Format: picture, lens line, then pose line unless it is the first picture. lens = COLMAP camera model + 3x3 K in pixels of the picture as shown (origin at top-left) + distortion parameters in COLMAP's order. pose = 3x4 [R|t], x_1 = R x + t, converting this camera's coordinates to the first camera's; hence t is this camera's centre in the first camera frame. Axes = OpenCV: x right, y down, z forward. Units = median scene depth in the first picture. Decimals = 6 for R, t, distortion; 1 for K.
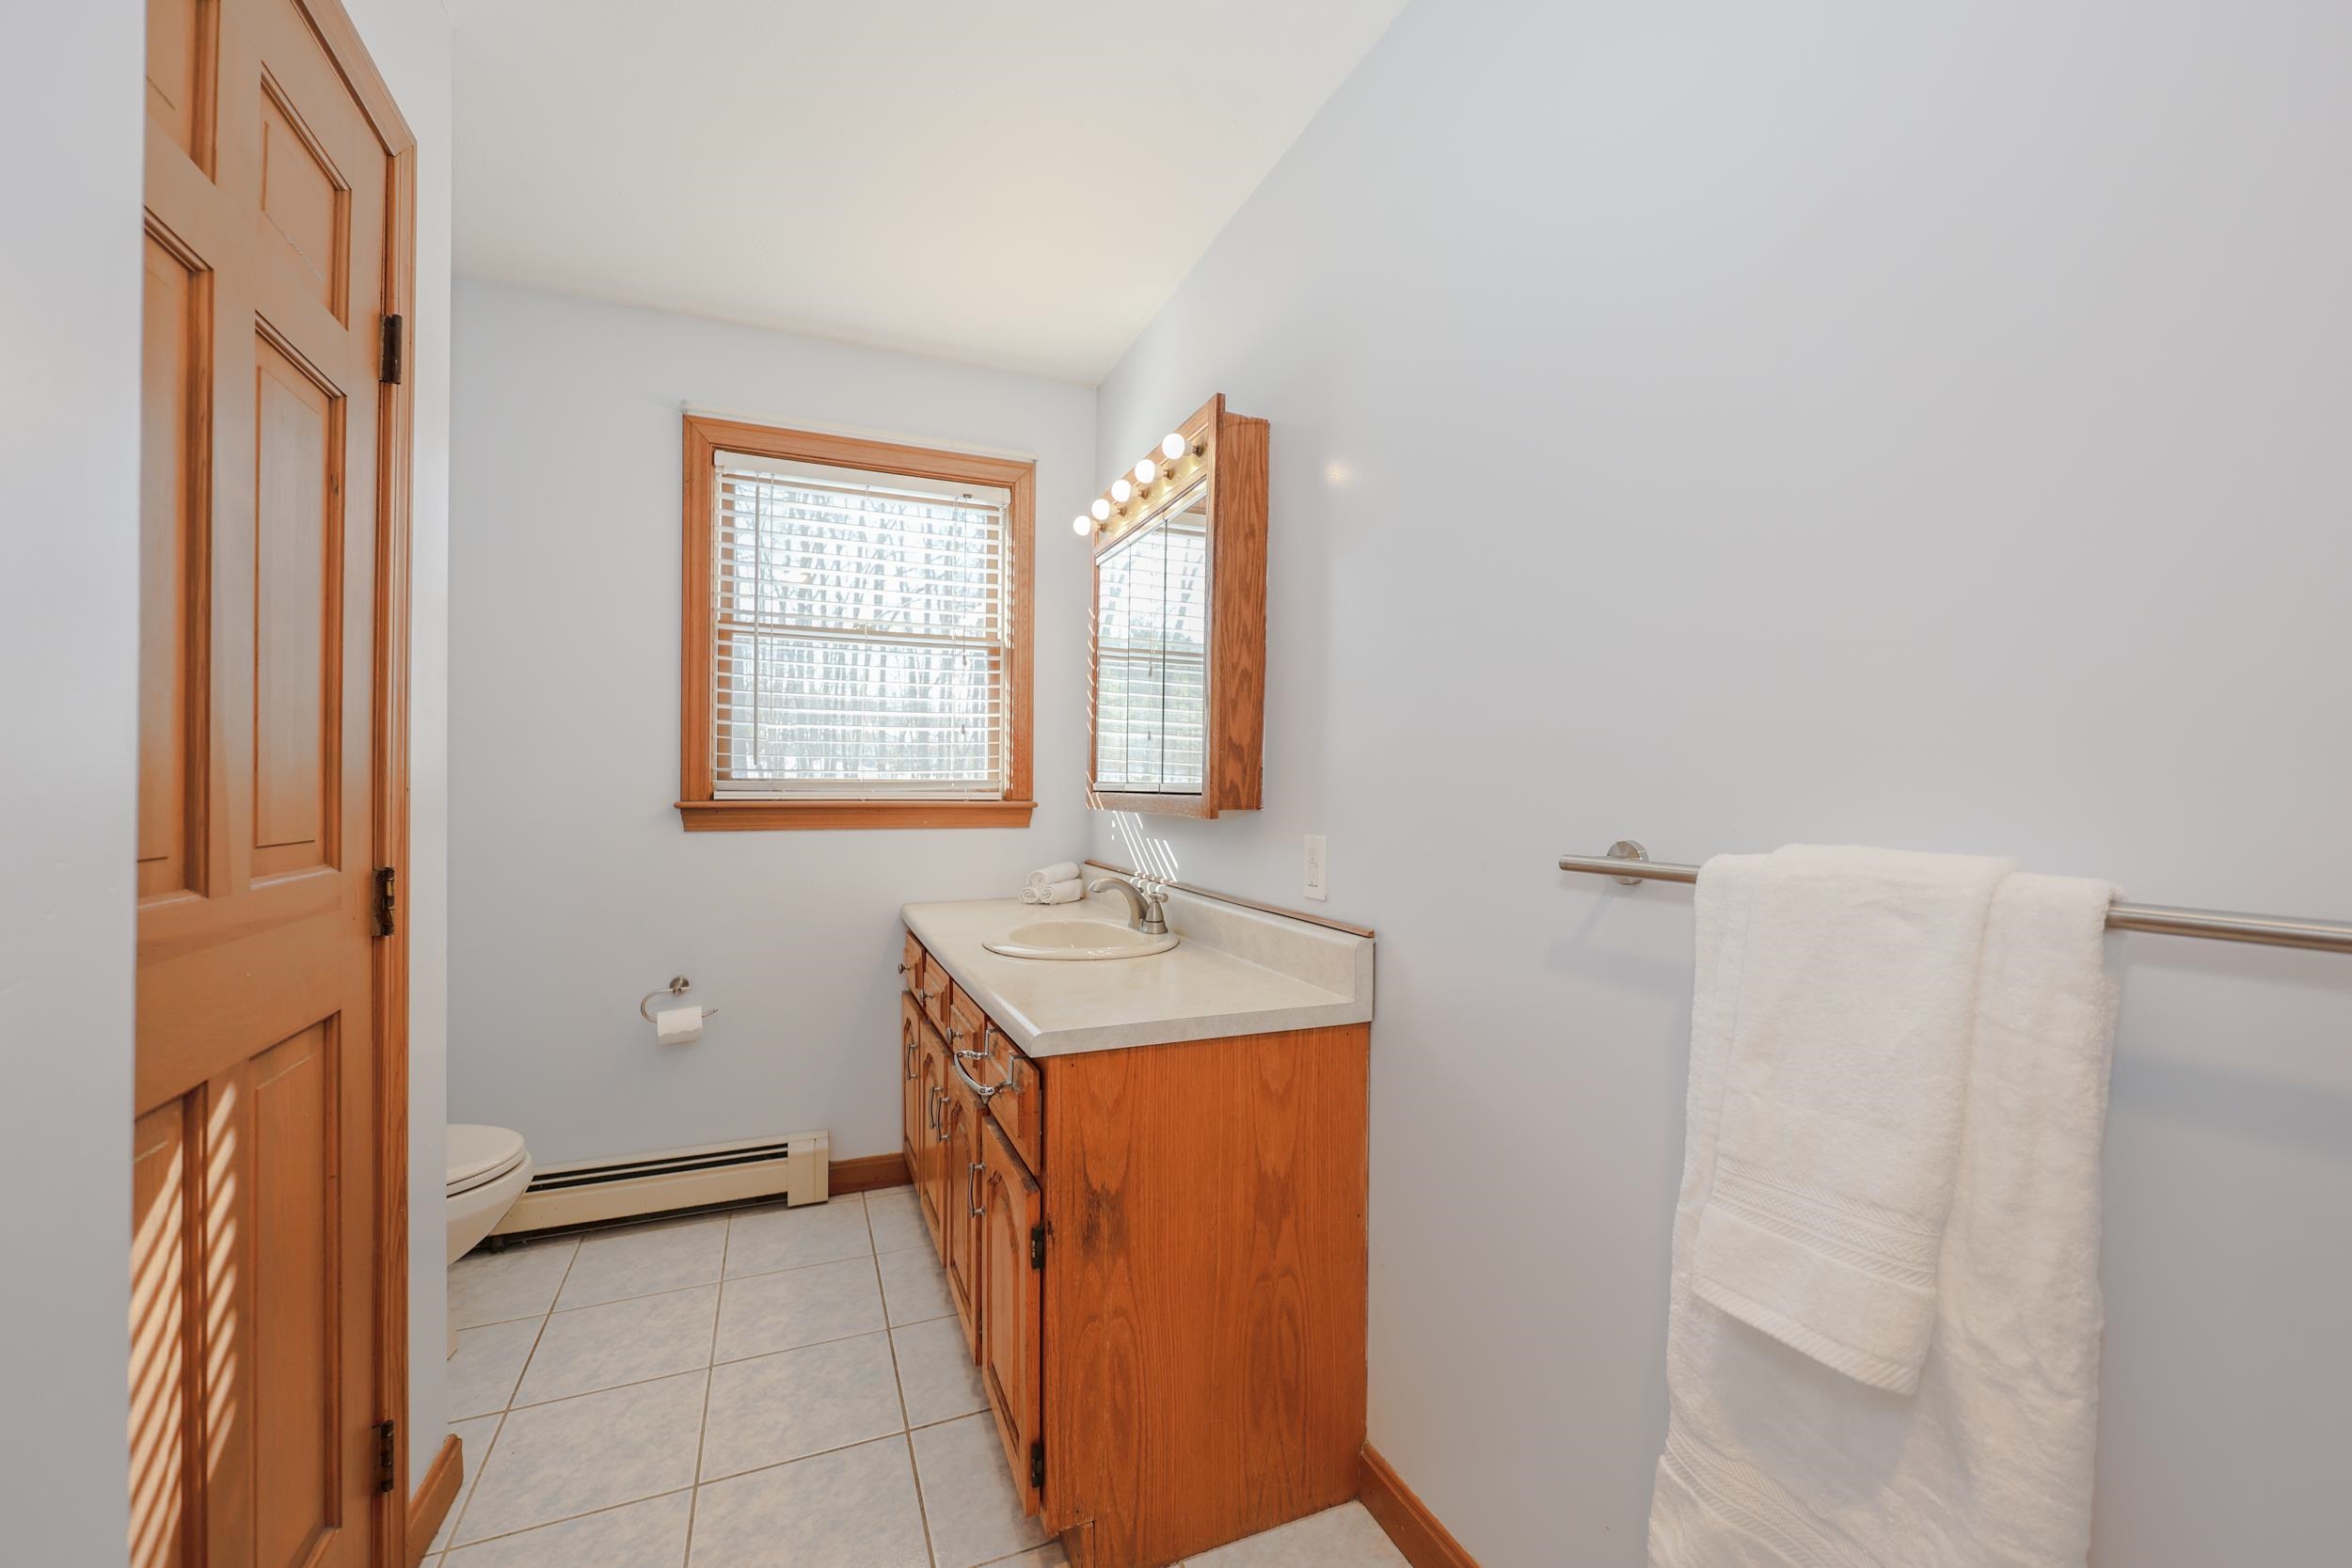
lens RADIAL K [[938.2, 0, 1174.0], [0, 938.2, 786.9], [0, 0, 1]] dist [-0.000892, -0.000069]
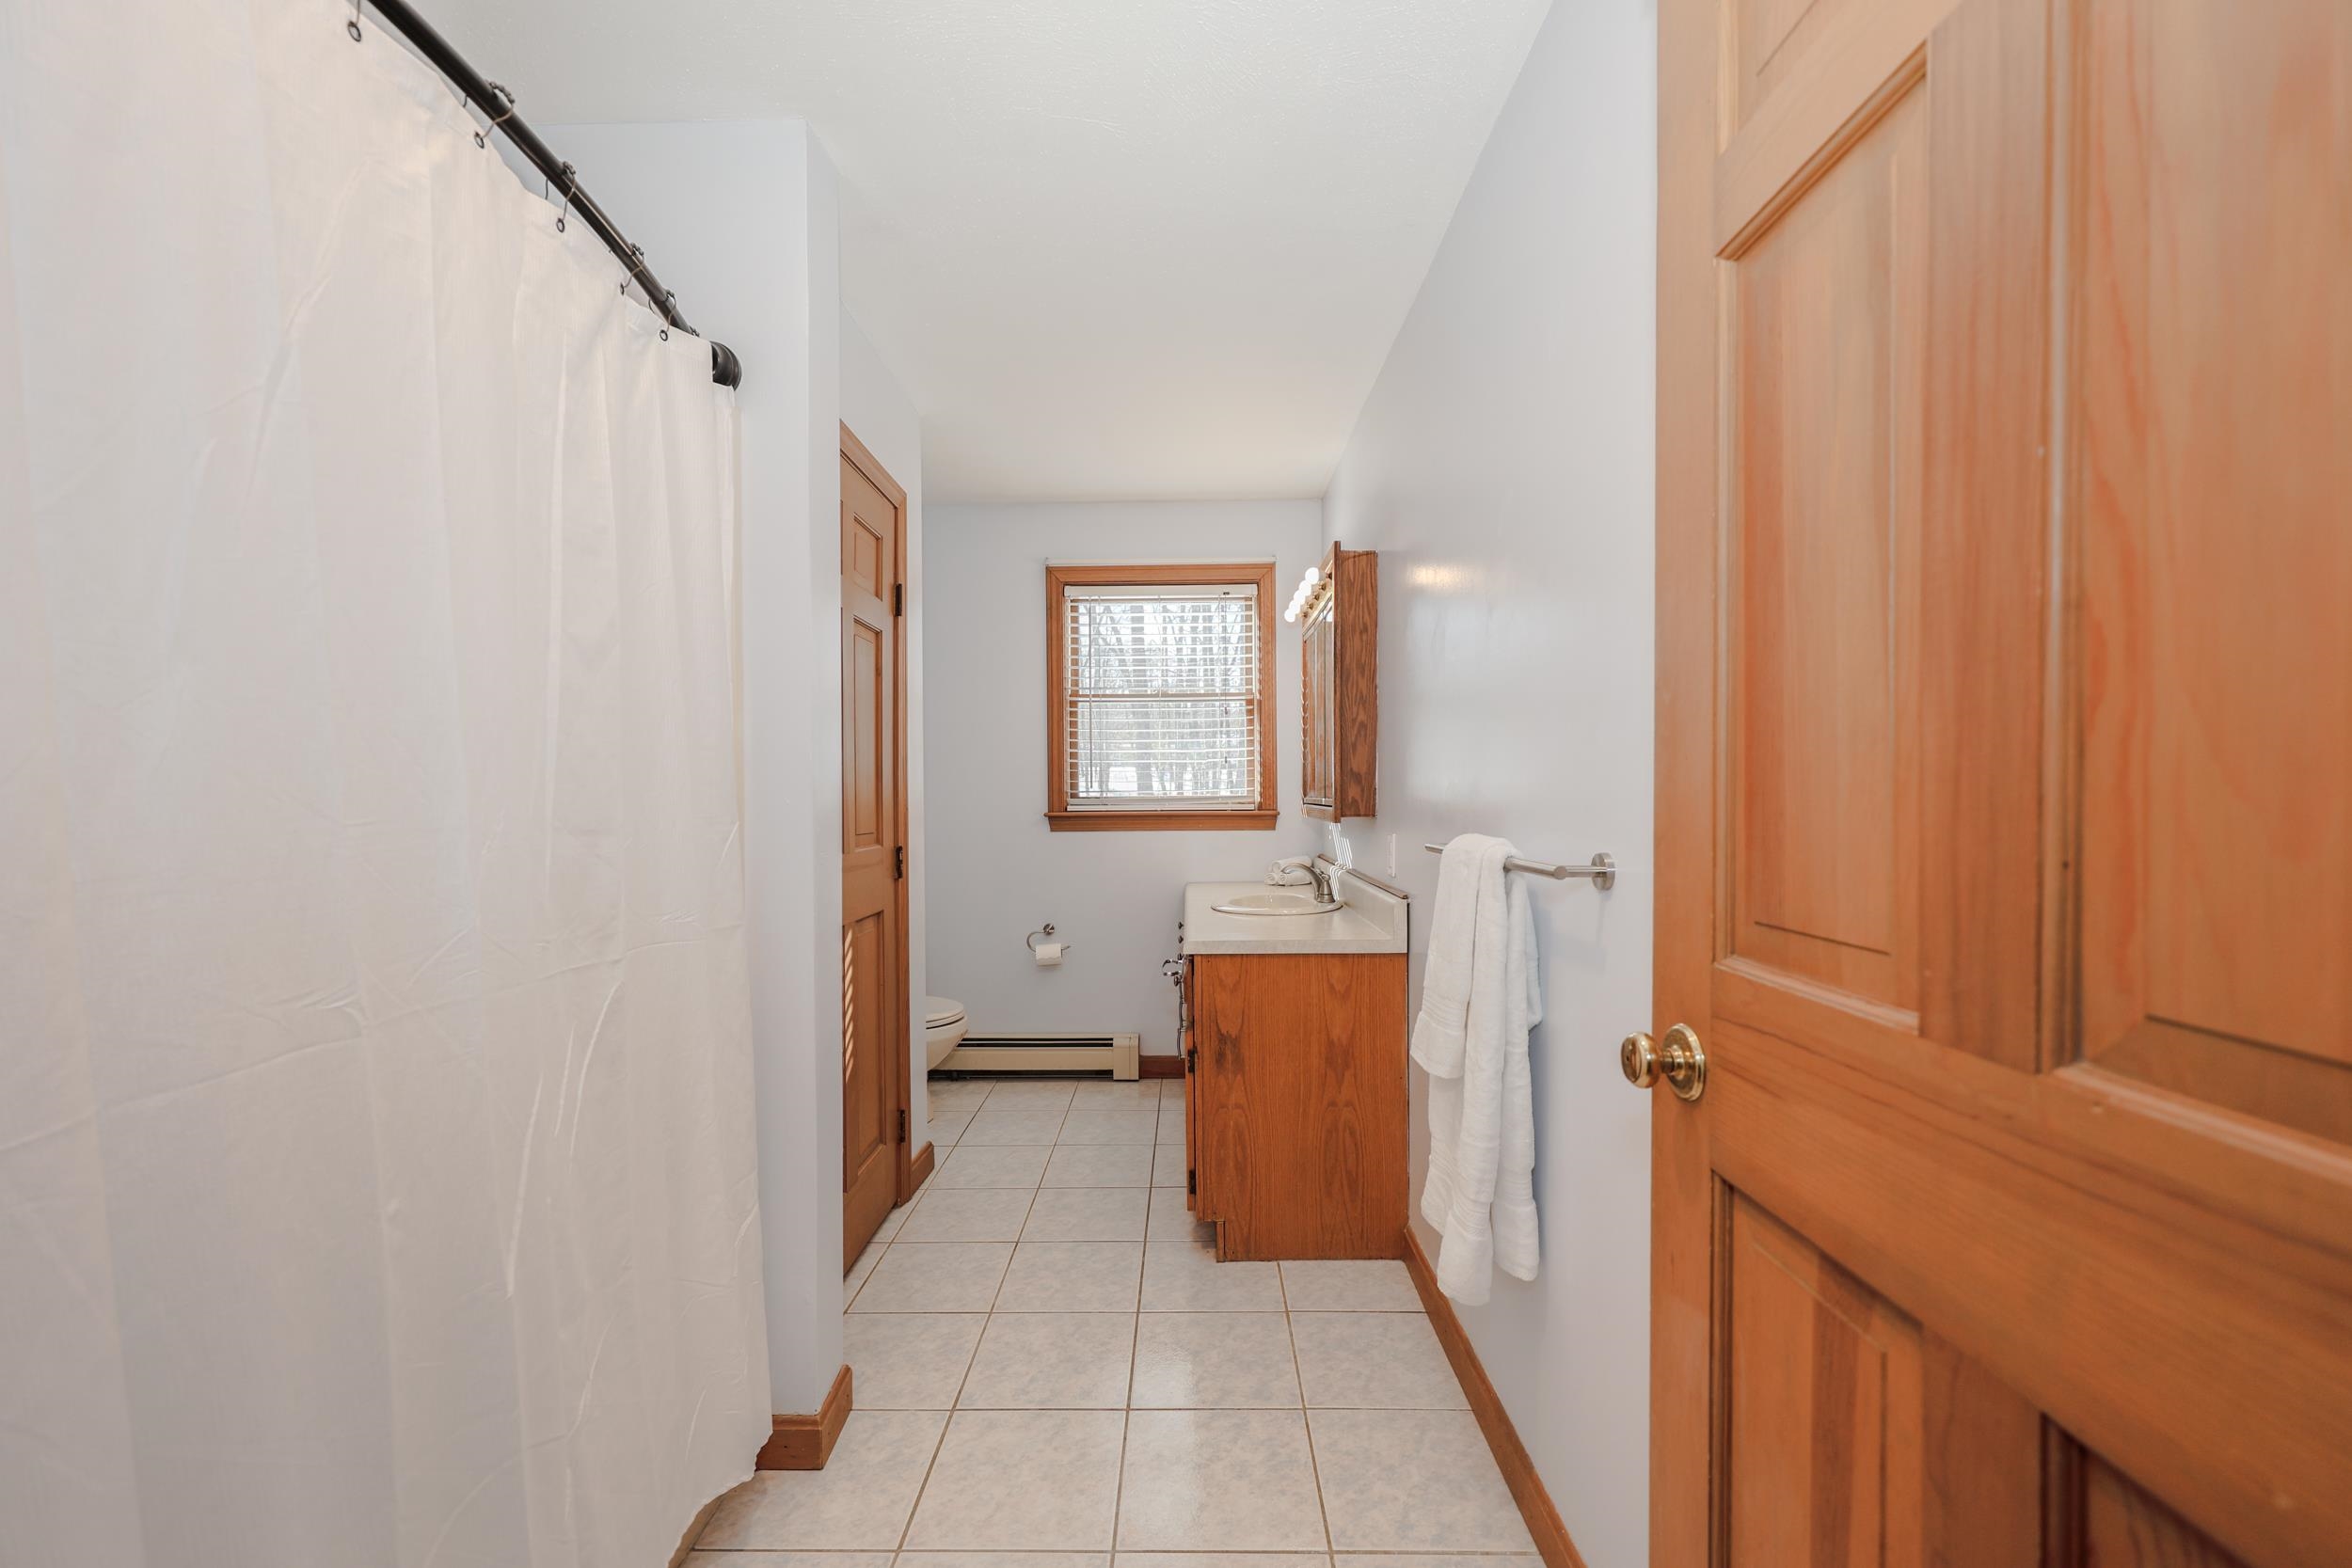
lens RADIAL K [[938.2, 0, 1174.0], [0, 938.2, 786.9], [0, 0, 1]] dist [-0.000892, -0.000069]
pose [[0.916233, -0.016726, -0.400297, 0.357714], [0.014046, 0.999855, -0.009629, -0.011453], [0.400400, 0.003199, 0.916335, -0.428438]]
